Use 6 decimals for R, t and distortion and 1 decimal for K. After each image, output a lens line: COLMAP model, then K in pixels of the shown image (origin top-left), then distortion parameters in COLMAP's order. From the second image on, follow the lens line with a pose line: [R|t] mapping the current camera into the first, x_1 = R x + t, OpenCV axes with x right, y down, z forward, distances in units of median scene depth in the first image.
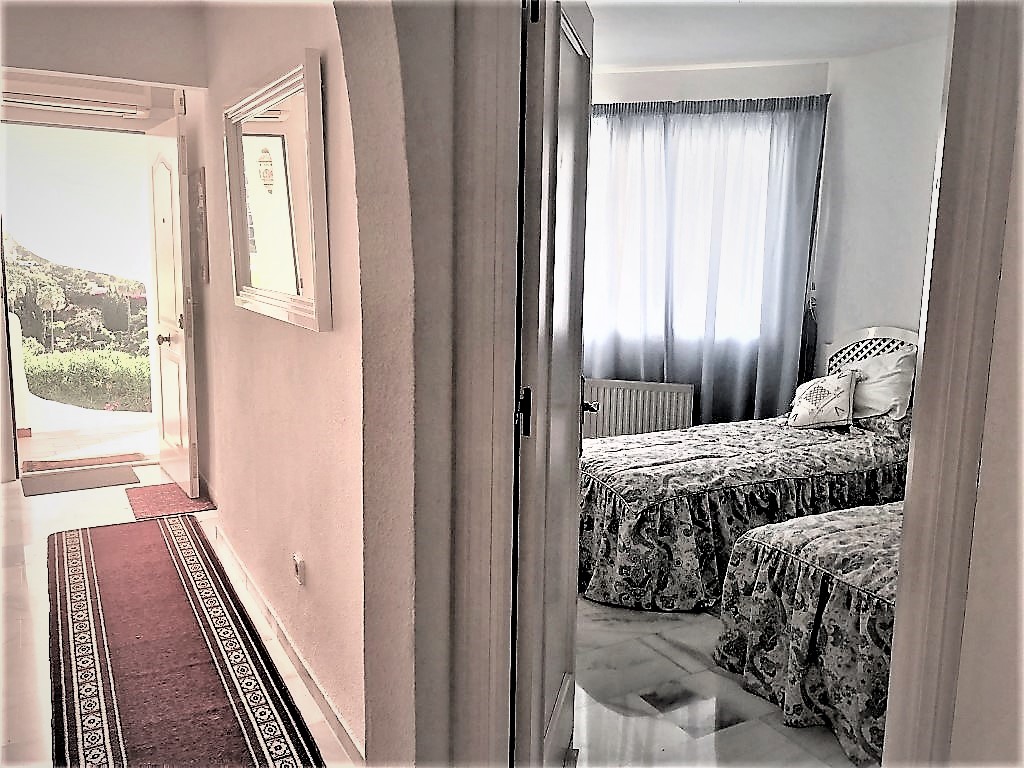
lens RADIAL K [[897.2, 0, 512.0], [0, 897.2, 384.0], [0, 0, 1]] dist [0.037842, -0.007770]
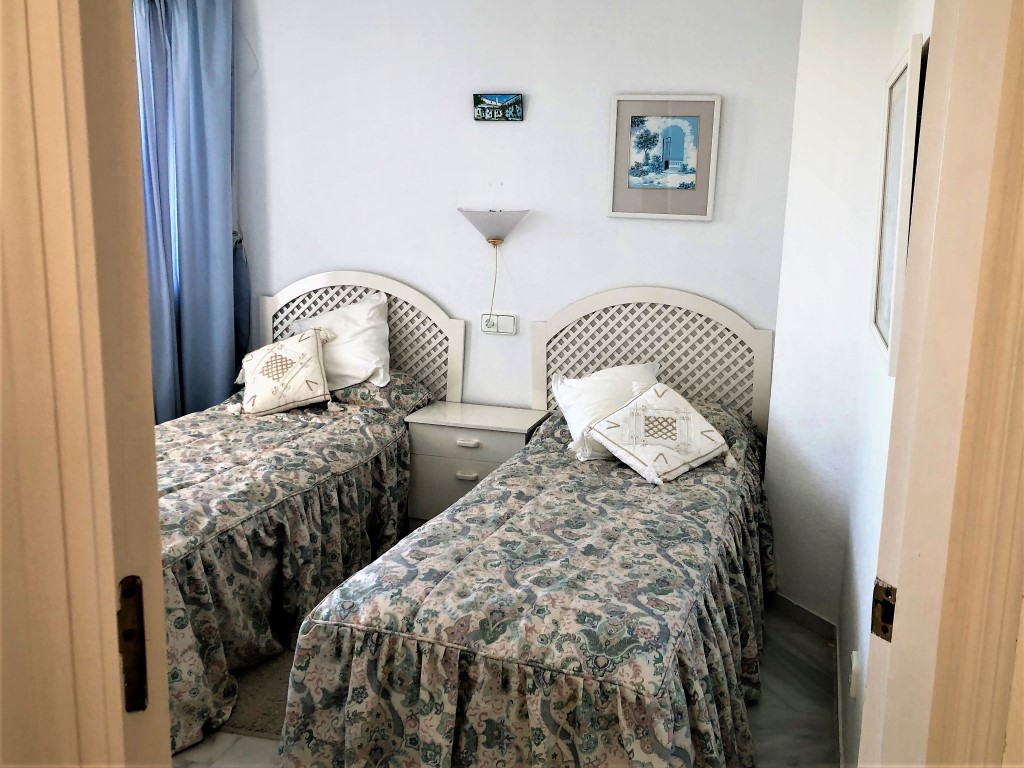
lens RADIAL K [[897.2, 0, 512.0], [0, 897.2, 384.0], [0, 0, 1]] dist [0.037842, -0.007770]
pose [[0.706047, -0.144060, 0.693358, -0.051643], [0.089902, 0.989402, 0.114022, -0.048355], [-0.702436, -0.018171, 0.711515, 0.384850]]
